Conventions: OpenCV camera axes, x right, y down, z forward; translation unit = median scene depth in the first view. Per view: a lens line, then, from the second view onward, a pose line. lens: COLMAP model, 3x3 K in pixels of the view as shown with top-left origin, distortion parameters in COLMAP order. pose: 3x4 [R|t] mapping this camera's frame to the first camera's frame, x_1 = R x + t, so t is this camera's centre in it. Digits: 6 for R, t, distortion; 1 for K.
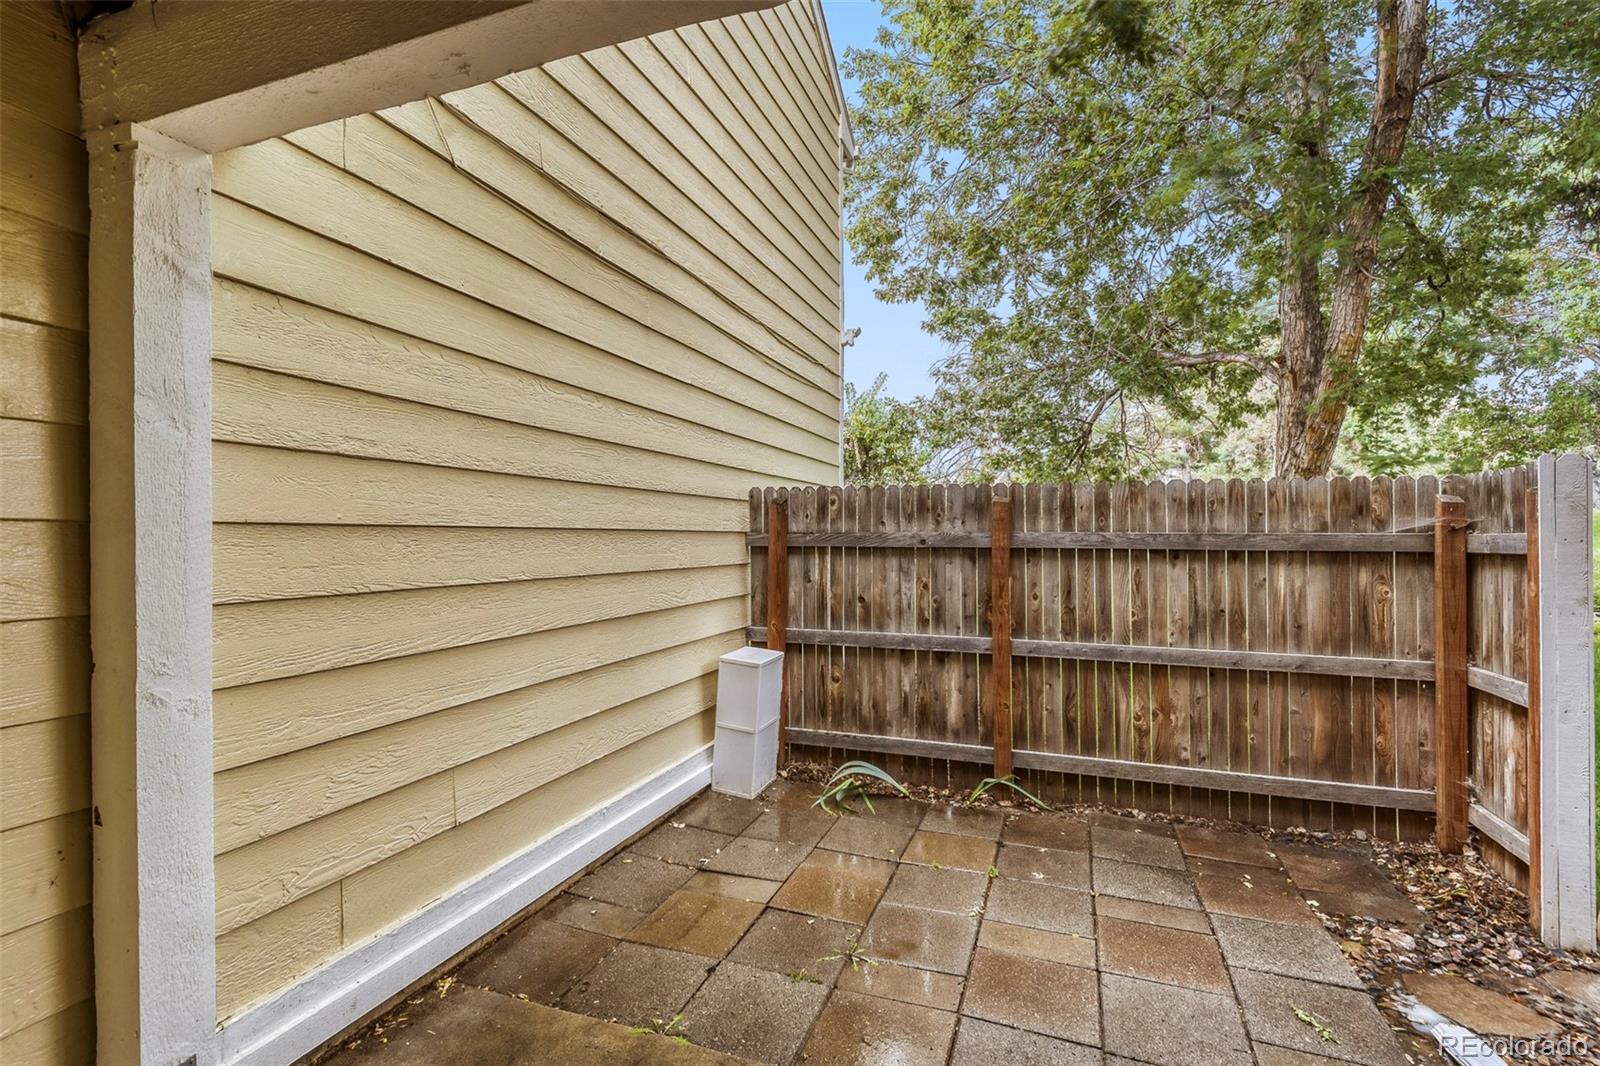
lens RADIAL K [[751.0, 0, 799.2], [0, 751.0, 536.9], [0, 0, 1]] dist [0.017903, 0.000234]
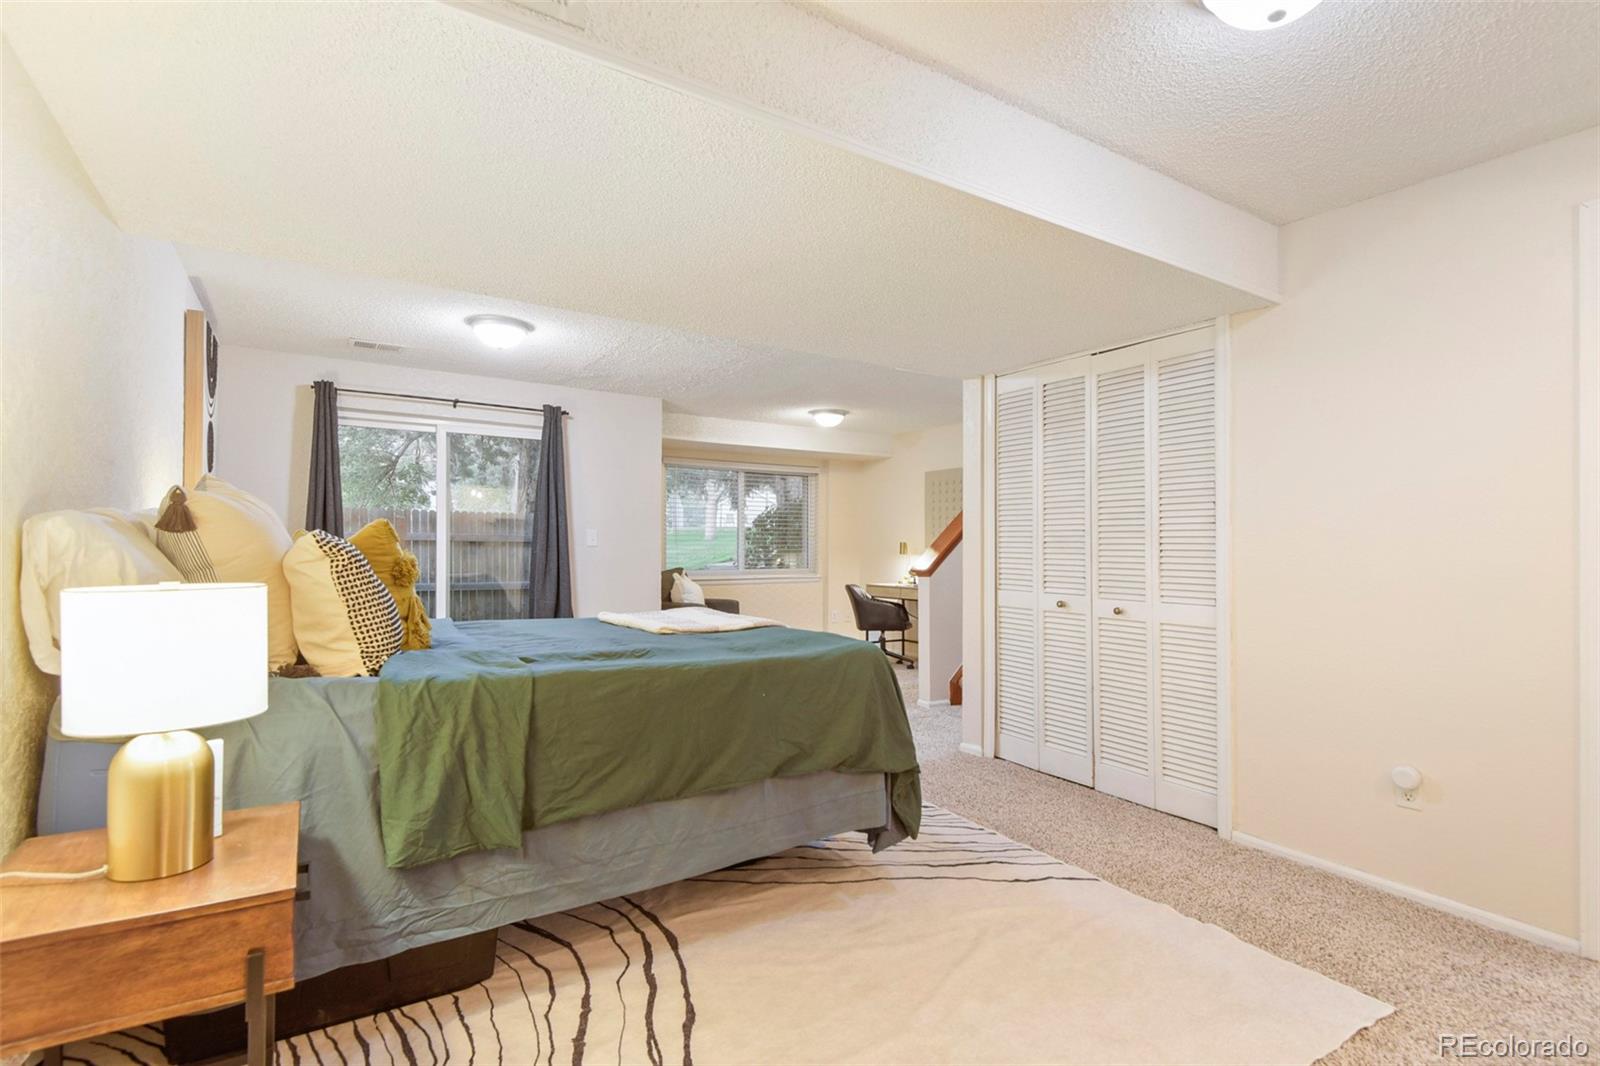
lens RADIAL K [[778.5, 0, 803.4], [0, 778.5, 535.4], [0, 0, 1]] dist [0.000269, -0.000001]
pose [[0.606795, 0.014072, 0.794734, -0.775709], [-0.009928, 0.999899, -0.010124, 0.010844], [-0.794796, -0.001747, 0.606874, -1.208925]]
